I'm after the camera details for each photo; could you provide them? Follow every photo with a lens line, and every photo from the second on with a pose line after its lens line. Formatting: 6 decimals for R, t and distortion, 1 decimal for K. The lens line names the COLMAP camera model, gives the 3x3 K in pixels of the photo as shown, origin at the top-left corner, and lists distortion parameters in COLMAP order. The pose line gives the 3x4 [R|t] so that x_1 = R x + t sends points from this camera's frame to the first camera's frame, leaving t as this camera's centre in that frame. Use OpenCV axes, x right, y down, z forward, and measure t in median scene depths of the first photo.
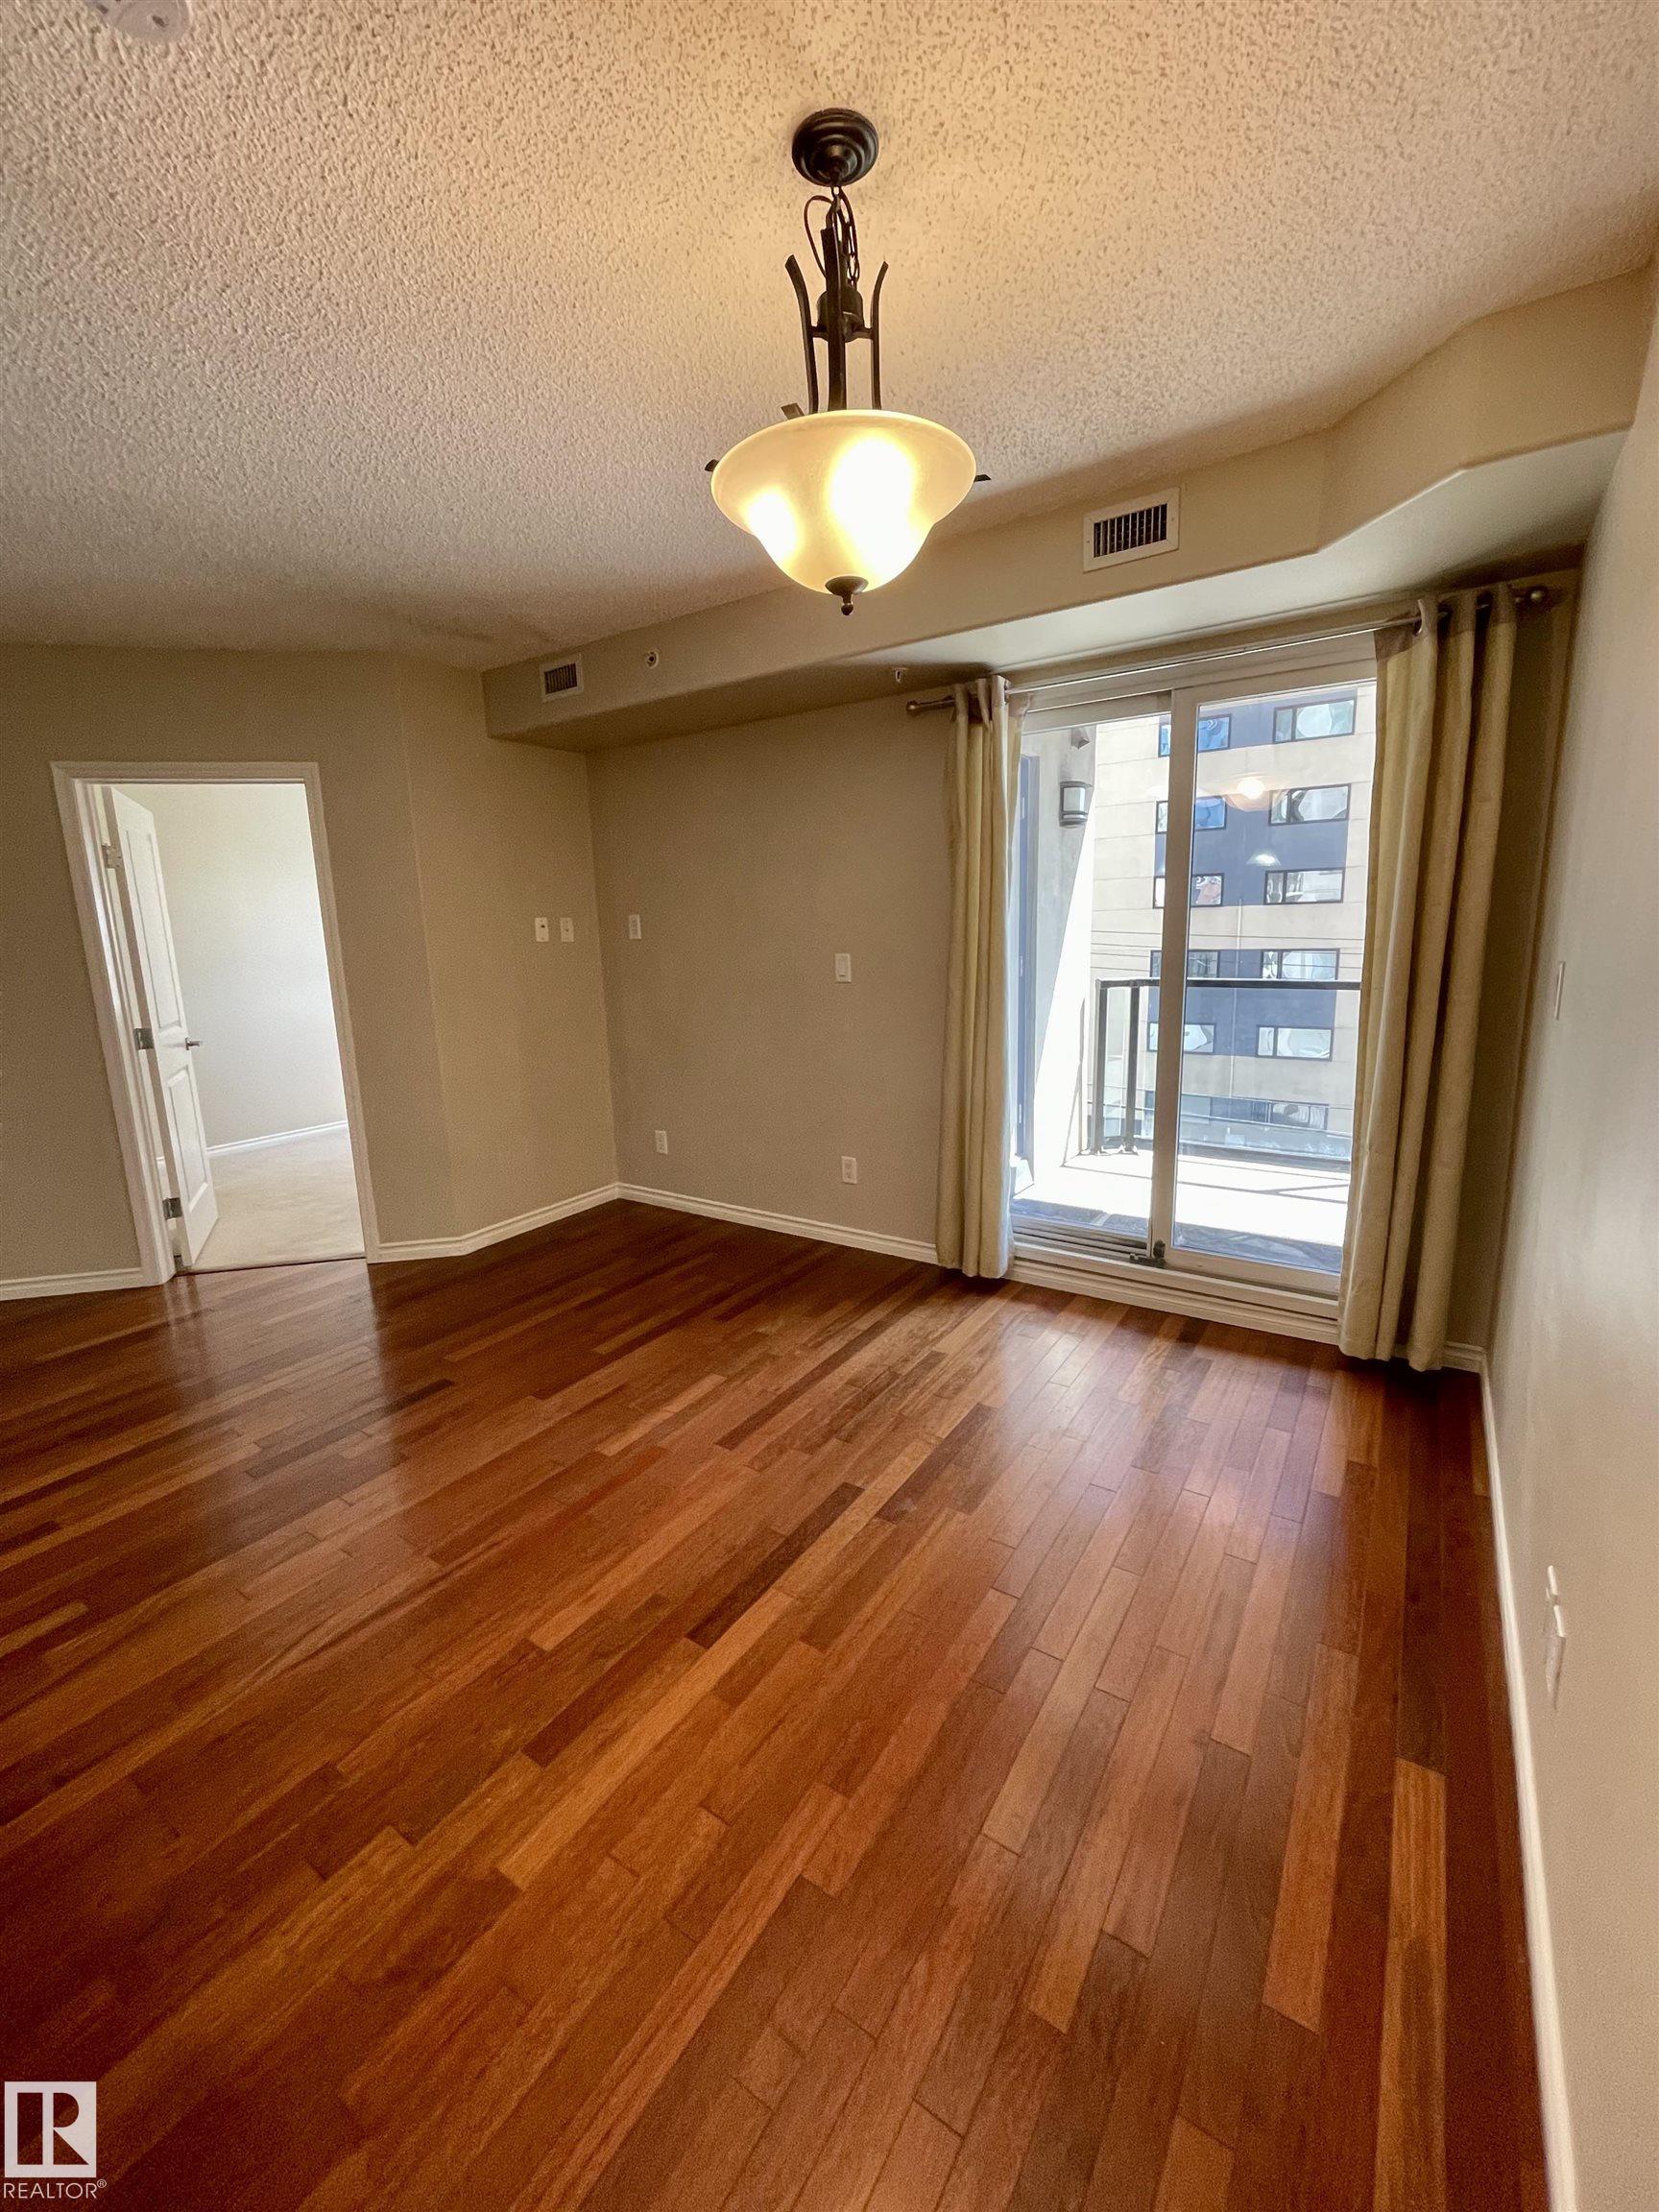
lens RADIAL K [[889.1, 0, 826.9], [0, 889.1, 1094.9], [0, 0, 1]] dist [-0.002881, -0.000762]
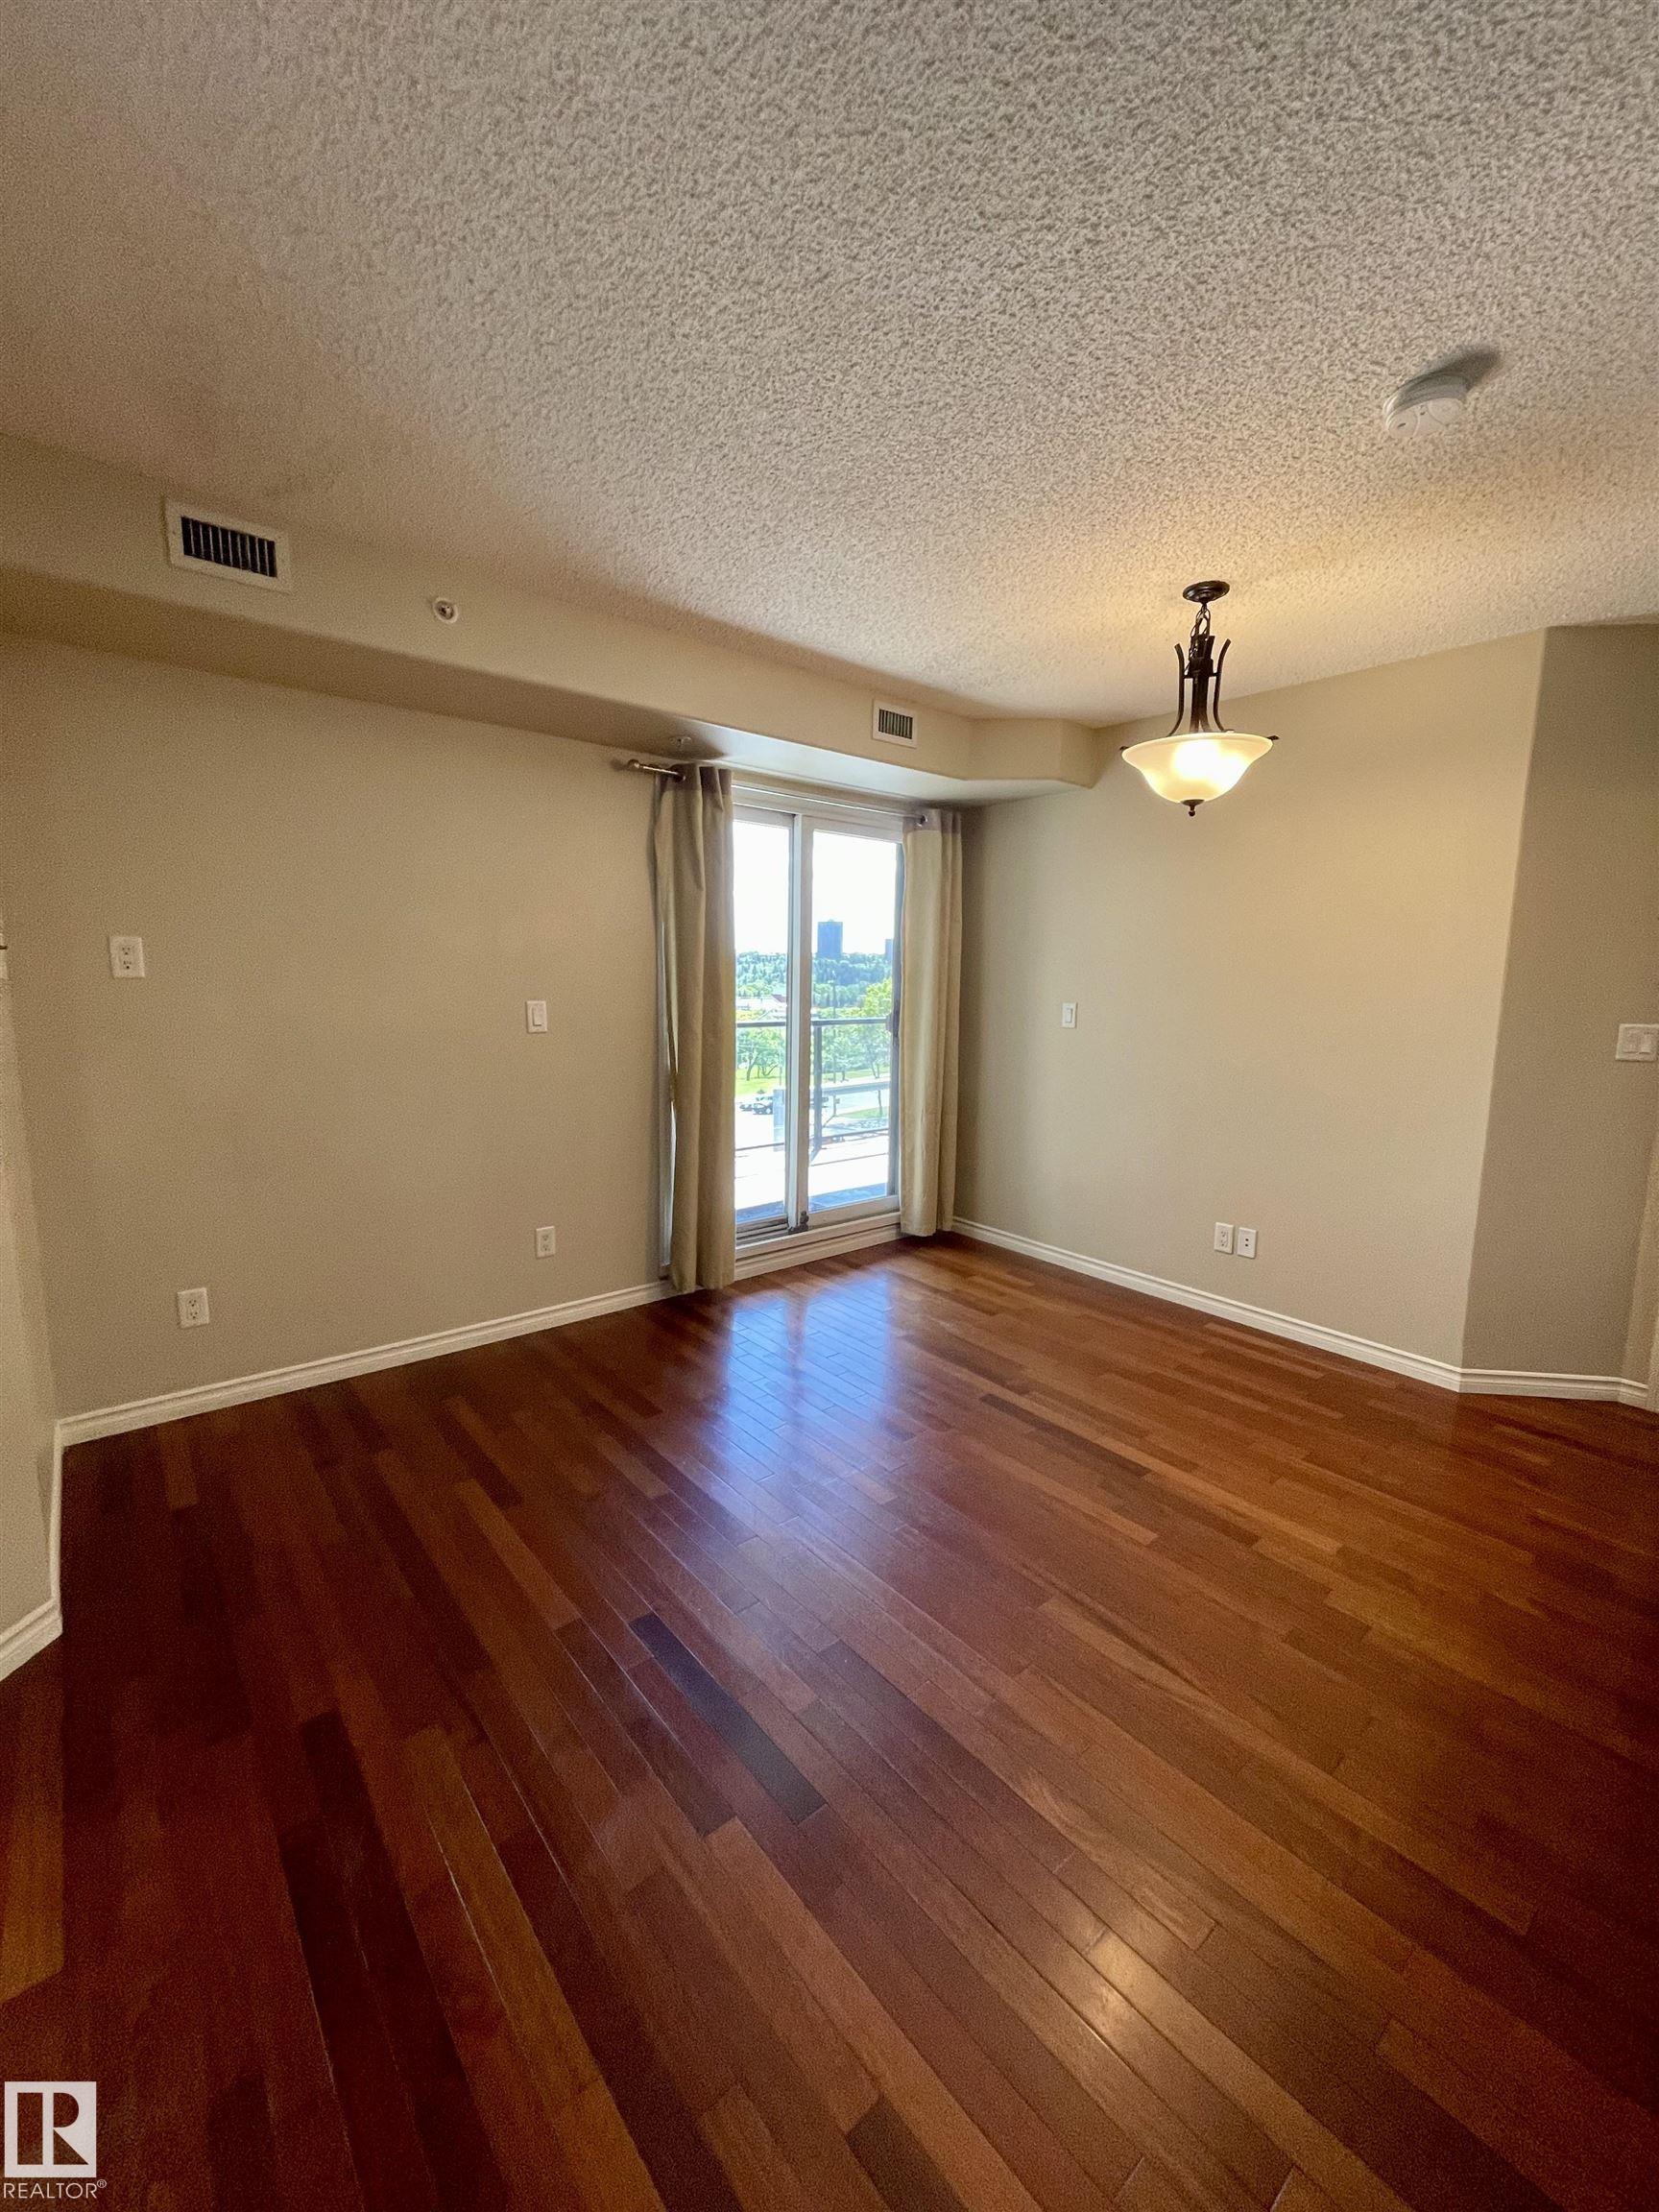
lens RADIAL K [[889.1, 0, 826.9], [0, 889.1, 1094.9], [0, 0, 1]] dist [-0.002881, -0.000762]
pose [[0.283333, -0.099995, 0.953794, -0.935175], [0.153827, 0.986411, 0.057719, -0.087808], [-0.946604, 0.130366, 0.294864, 0.573192]]
